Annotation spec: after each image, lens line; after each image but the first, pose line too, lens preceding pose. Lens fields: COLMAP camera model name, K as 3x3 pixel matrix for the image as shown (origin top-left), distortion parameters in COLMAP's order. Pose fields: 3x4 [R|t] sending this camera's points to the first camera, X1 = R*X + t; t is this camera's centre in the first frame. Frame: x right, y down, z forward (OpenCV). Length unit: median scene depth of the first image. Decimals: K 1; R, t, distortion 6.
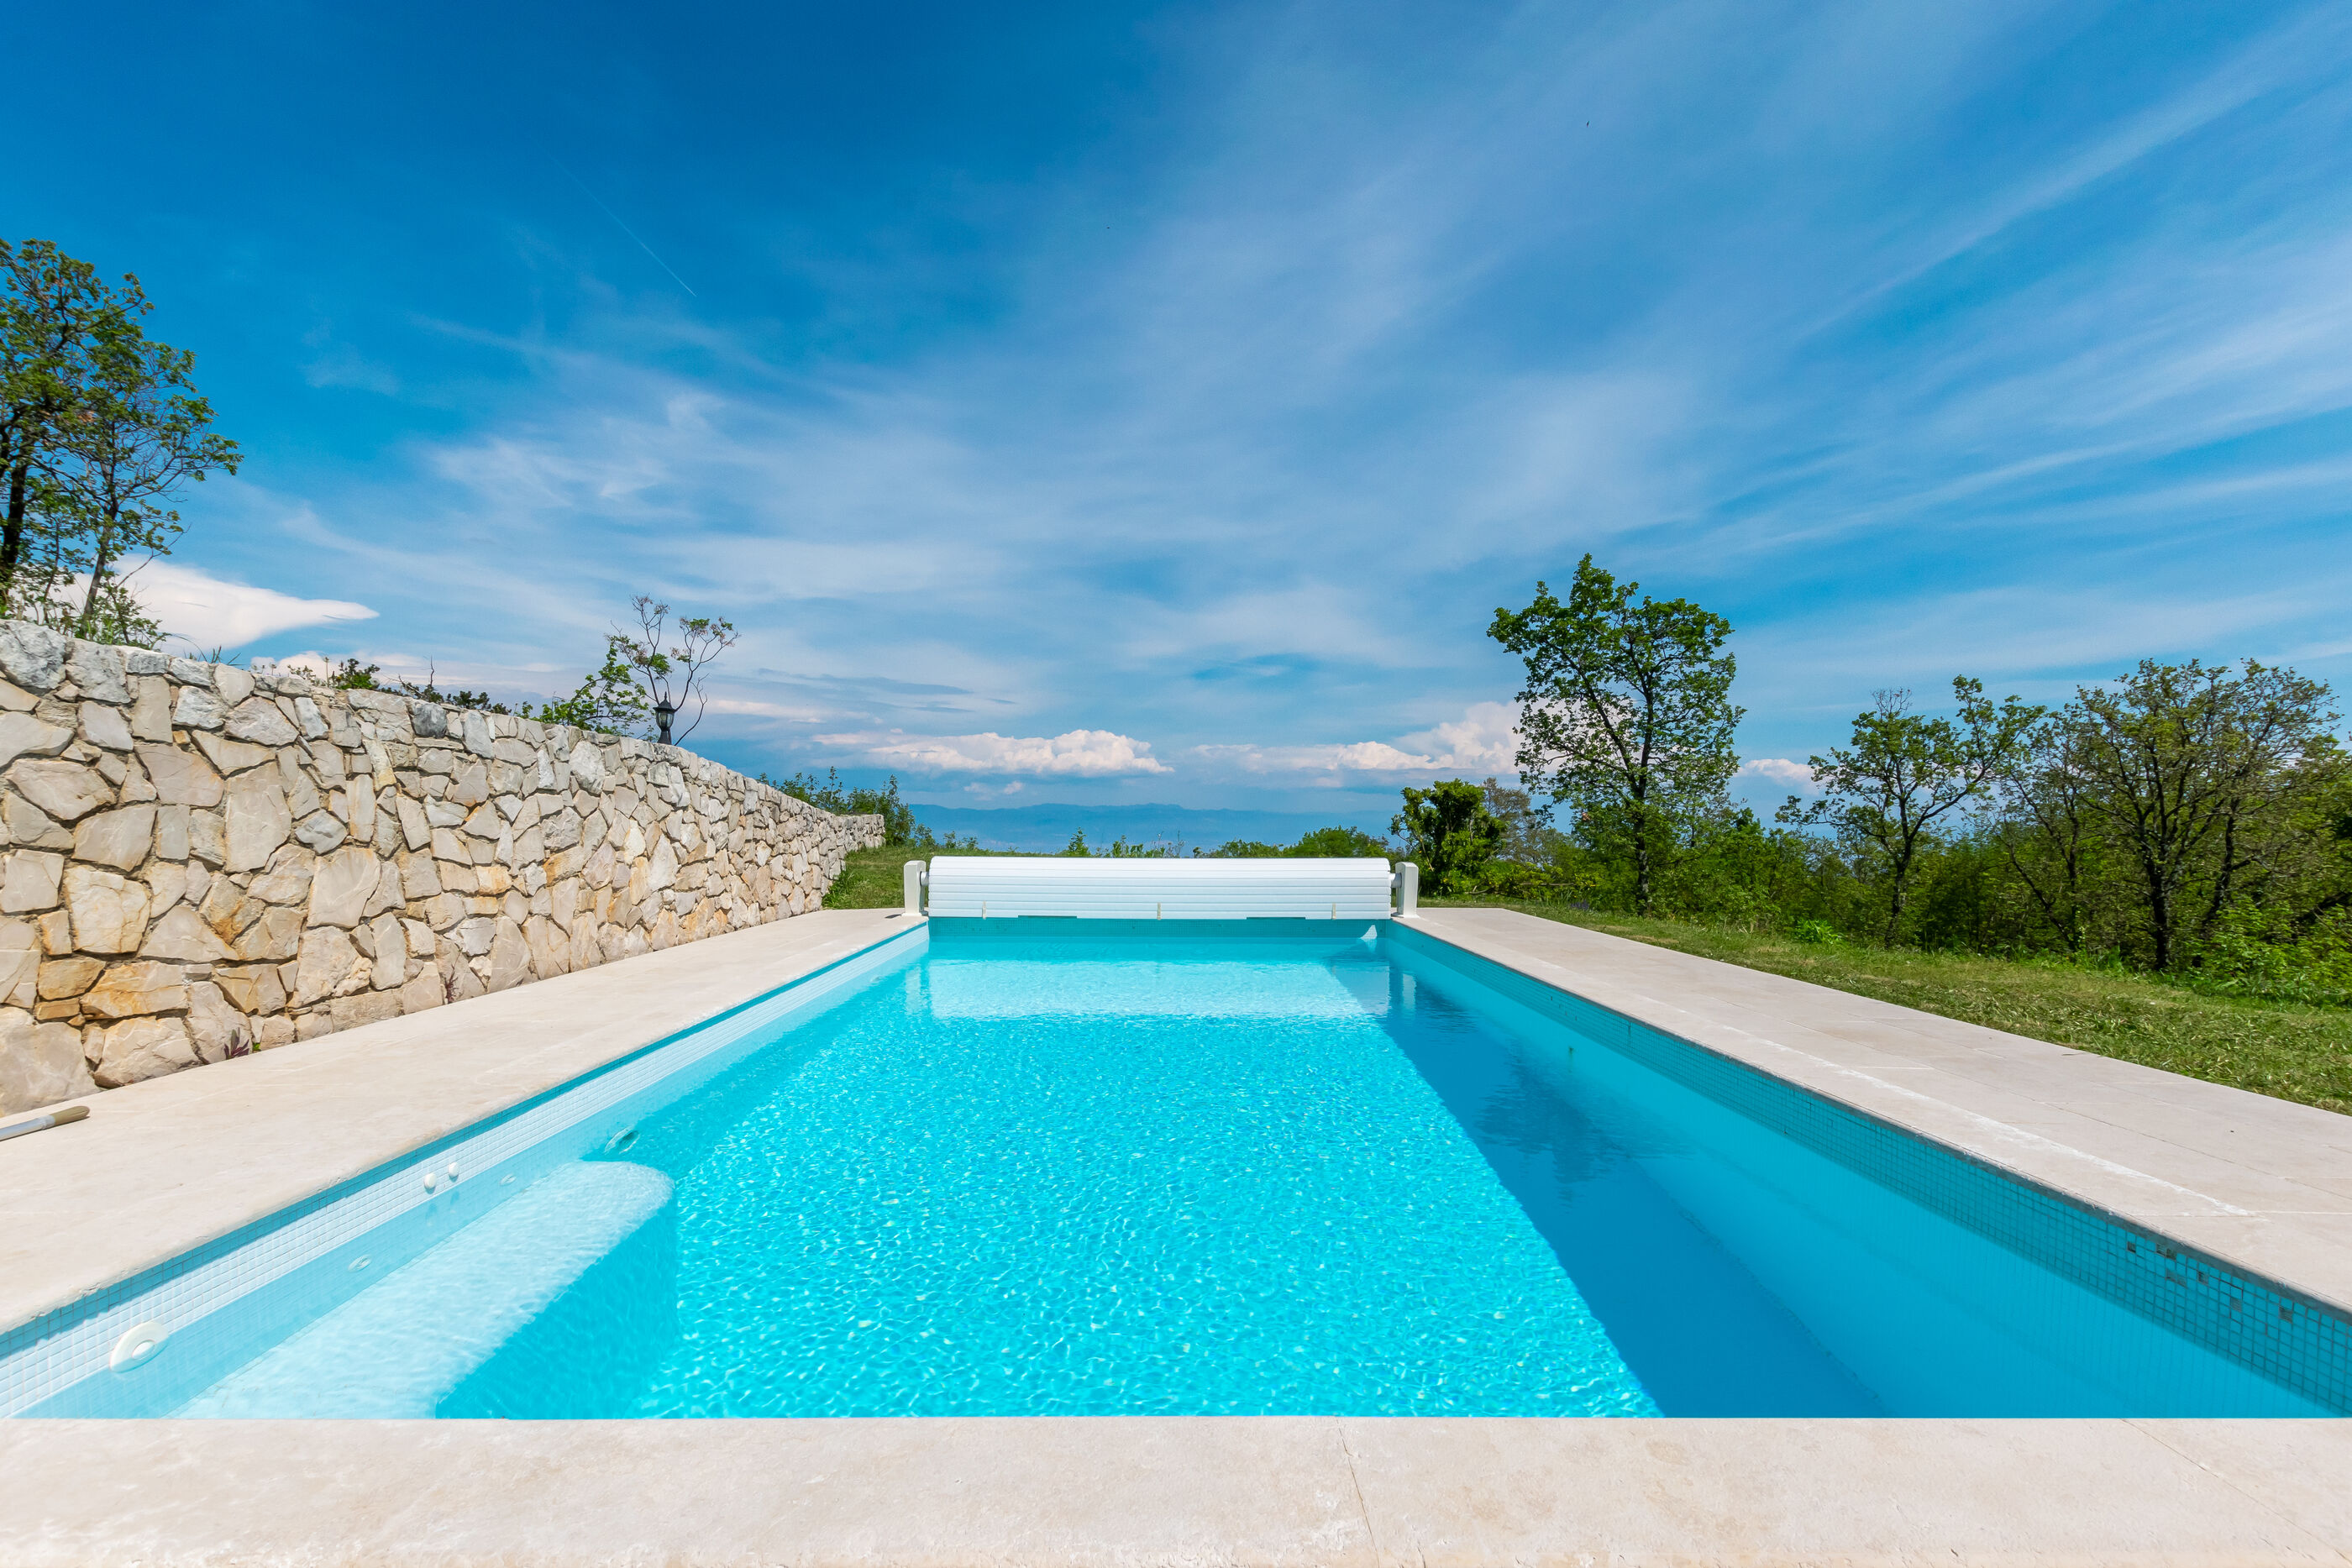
lens RADIAL K [[1055.9, 0, 1174.2], [0, 1055.9, 870.9], [0, 0, 1]] dist [0.002108, -0.000507]
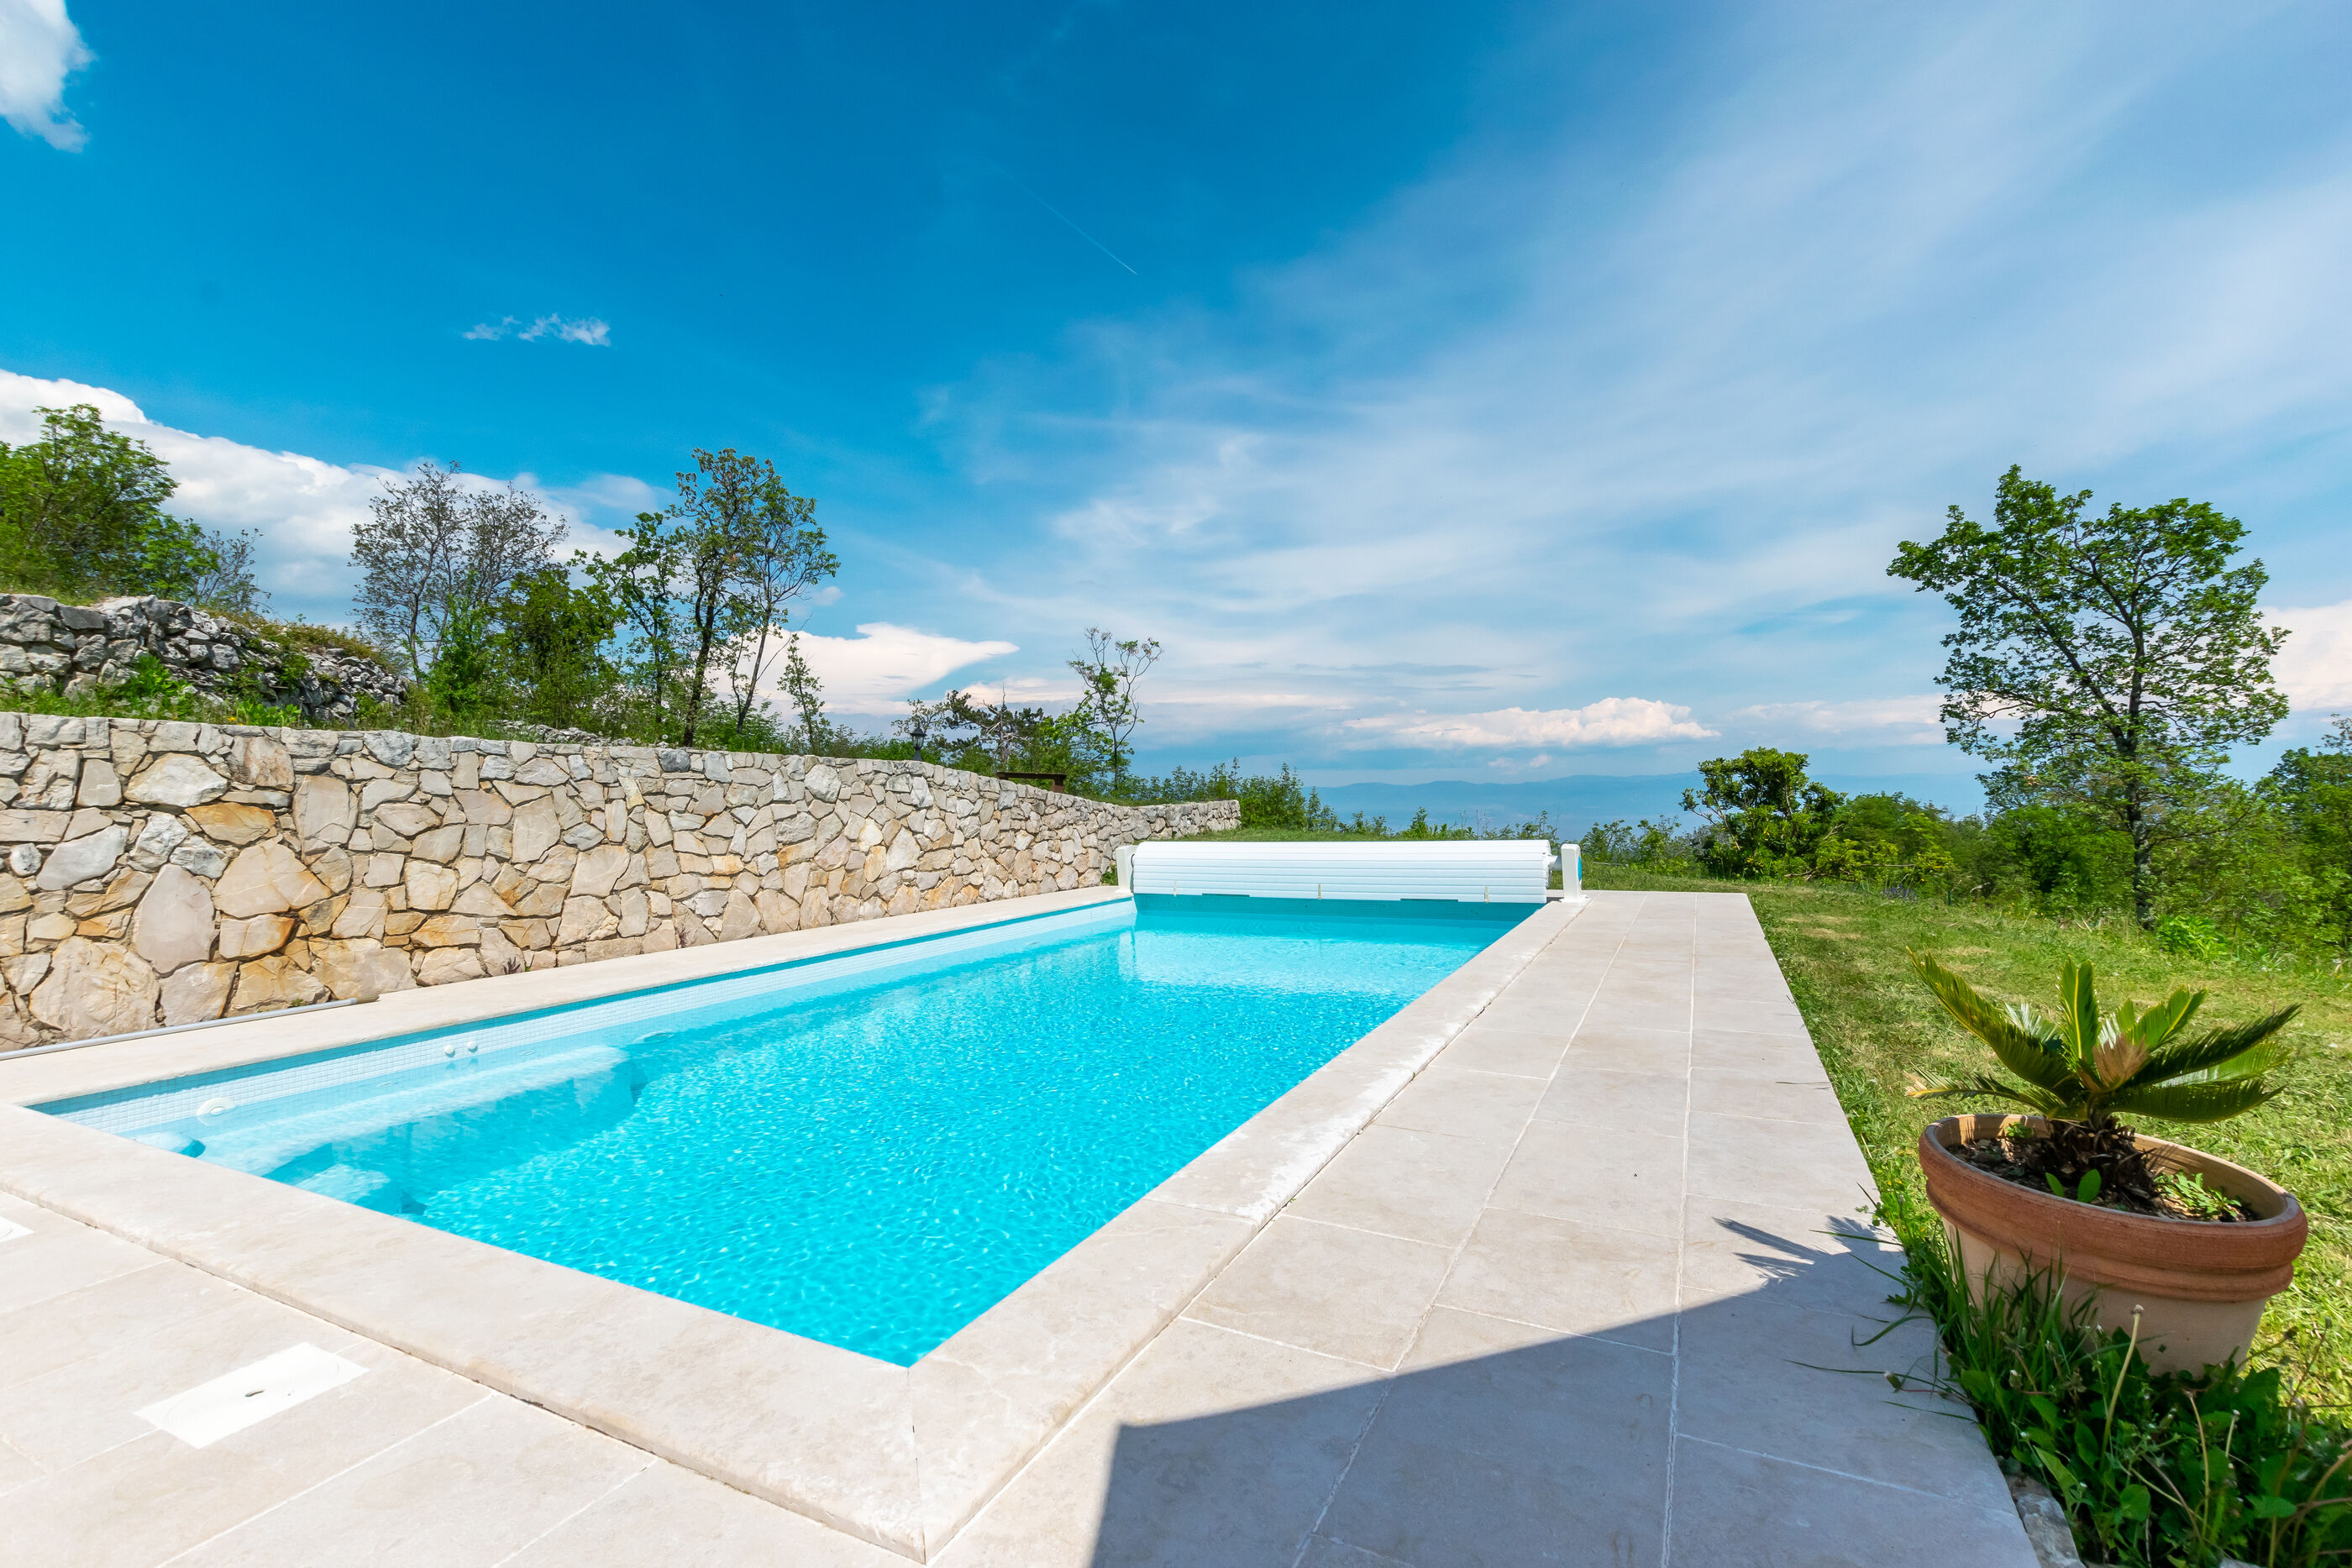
lens RADIAL K [[1014.4, 0, 1187.6], [0, 1014.4, 777.5], [0, 0, 1]] dist [0.001706, -0.000837]
pose [[0.891233, -0.035994, -0.452116, 0.557317], [0.005691, 0.997655, -0.068207, -0.012775], [0.453510, 0.058215, 0.889348, 0.028134]]
